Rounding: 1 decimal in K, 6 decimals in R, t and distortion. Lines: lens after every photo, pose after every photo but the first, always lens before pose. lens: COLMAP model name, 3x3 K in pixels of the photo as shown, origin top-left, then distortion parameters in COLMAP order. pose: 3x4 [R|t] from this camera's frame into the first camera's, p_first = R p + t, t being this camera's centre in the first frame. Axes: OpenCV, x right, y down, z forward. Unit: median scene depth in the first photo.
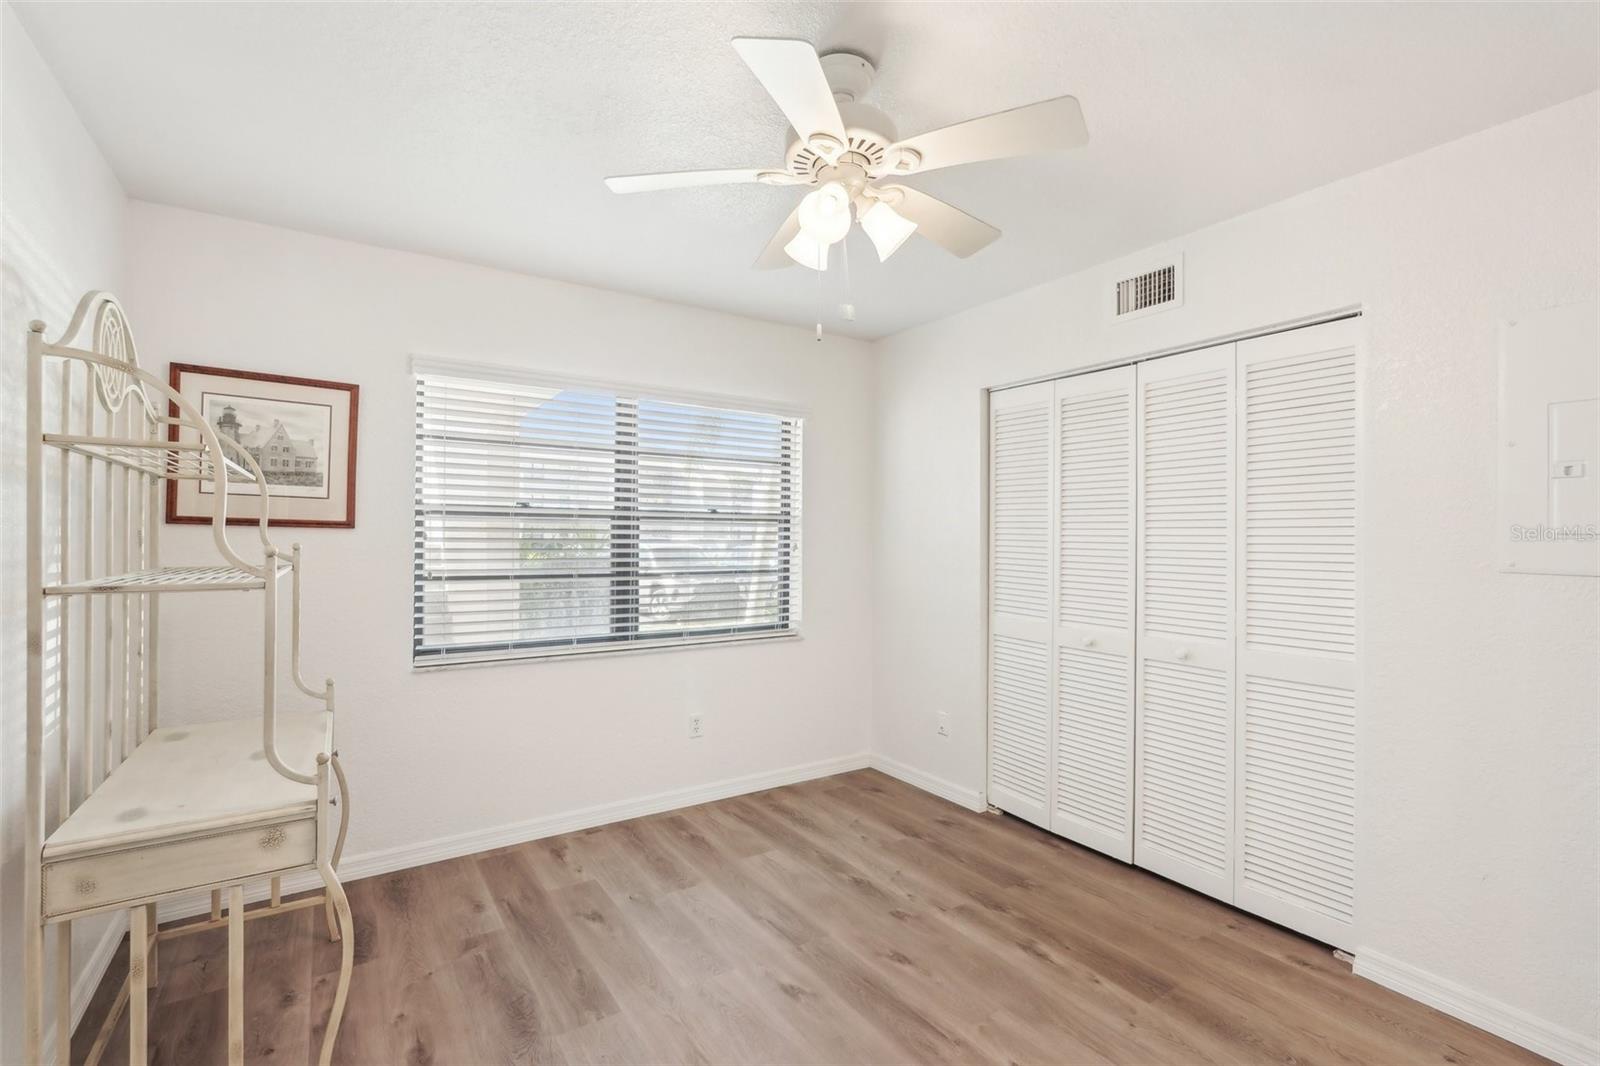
lens RADIAL K [[714.1, 0, 796.5], [0, 714.1, 536.4], [0, 0, 1]] dist [-0.008811, 0.000175]
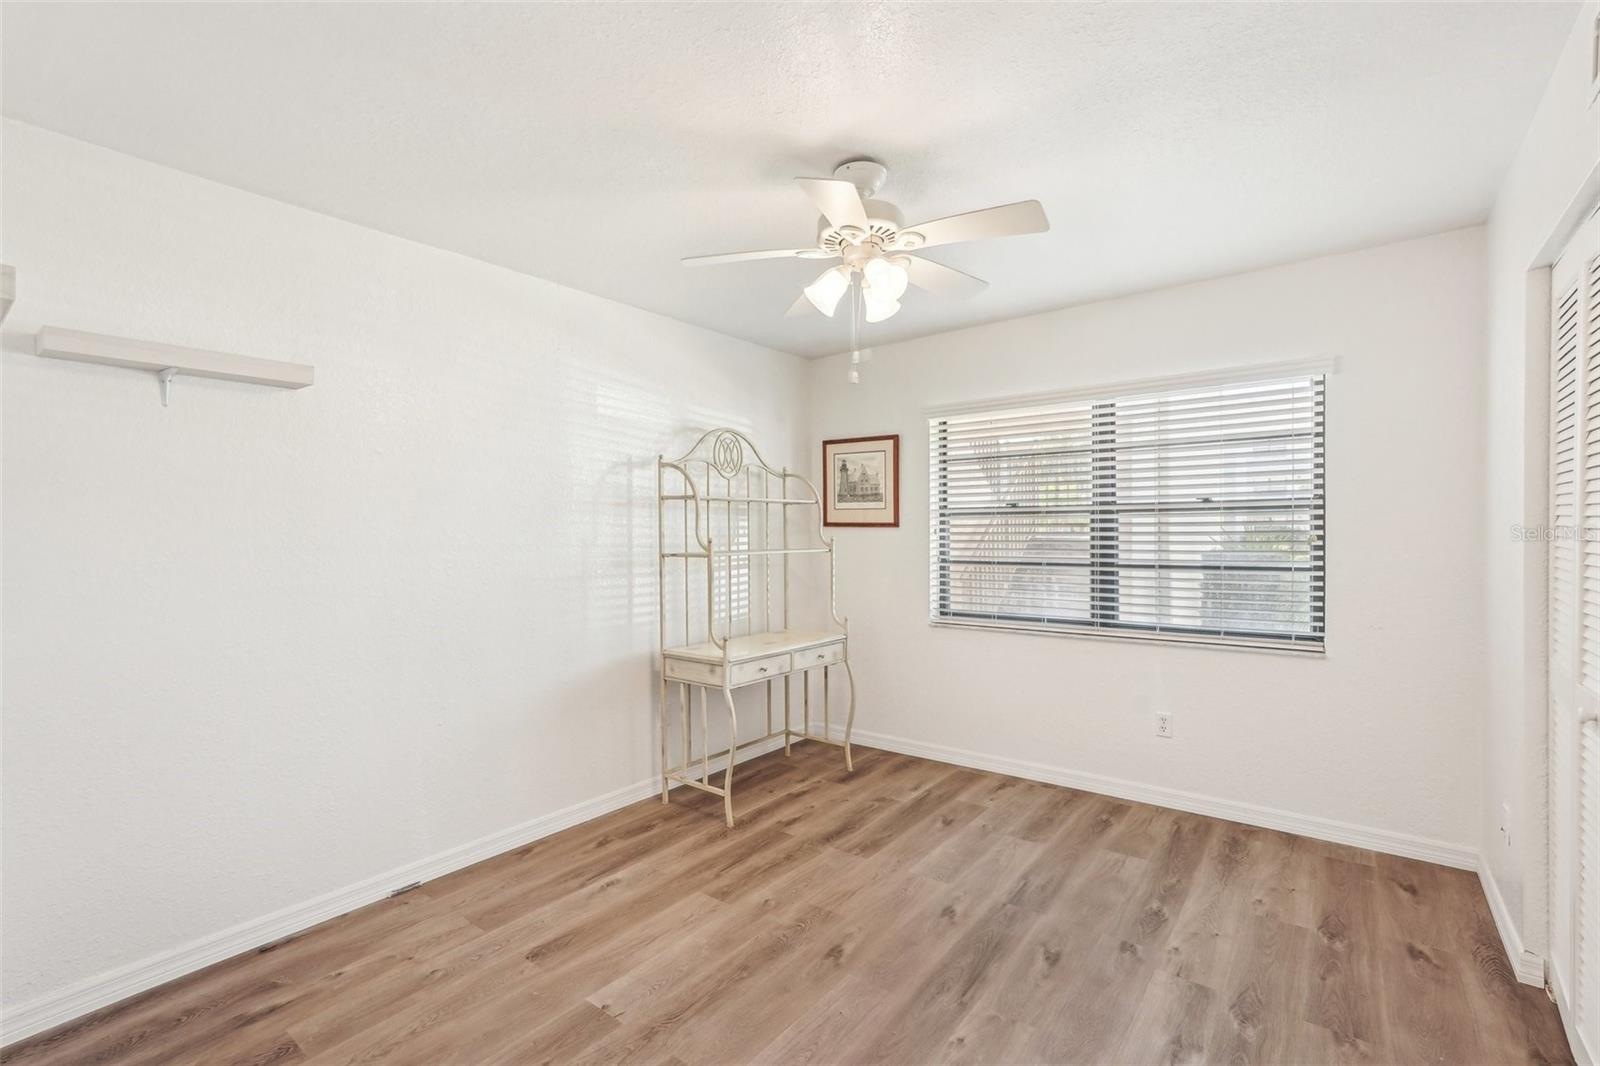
lens RADIAL K [[713.9, 0, 800.0], [0, 713.9, 533.0], [0, 0, 1]] dist [-0.011682, 0.007759]
pose [[0.322444, -0.009237, -0.946543, 0.787517], [0.011780, 0.999914, -0.005745, 0.008064], [0.946515, -0.009298, 0.322525, 0.294410]]
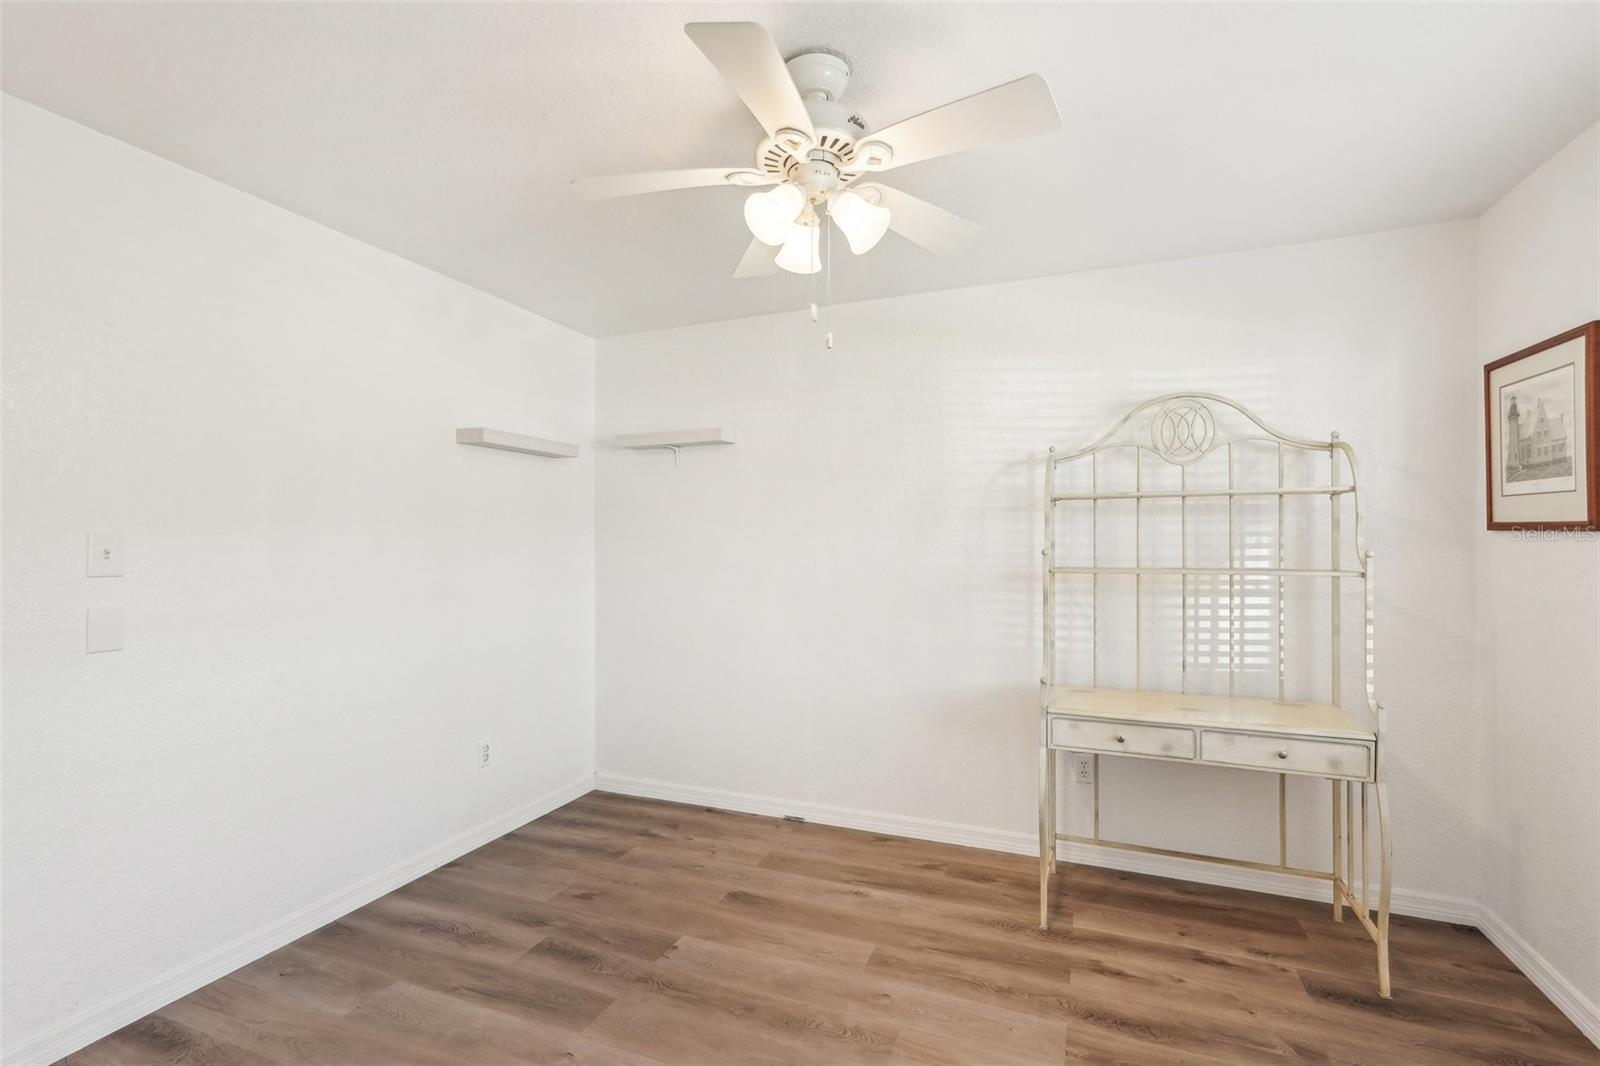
lens RADIAL K [[713.9, 0, 800.0], [0, 713.9, 533.0], [0, 0, 1]] dist [-0.011682, 0.007759]
pose [[-0.821779, -0.013395, -0.569648, 0.398736], [-0.003403, 0.999821, -0.018602, 0.006251], [0.569796, -0.013348, -0.821678, 1.125804]]
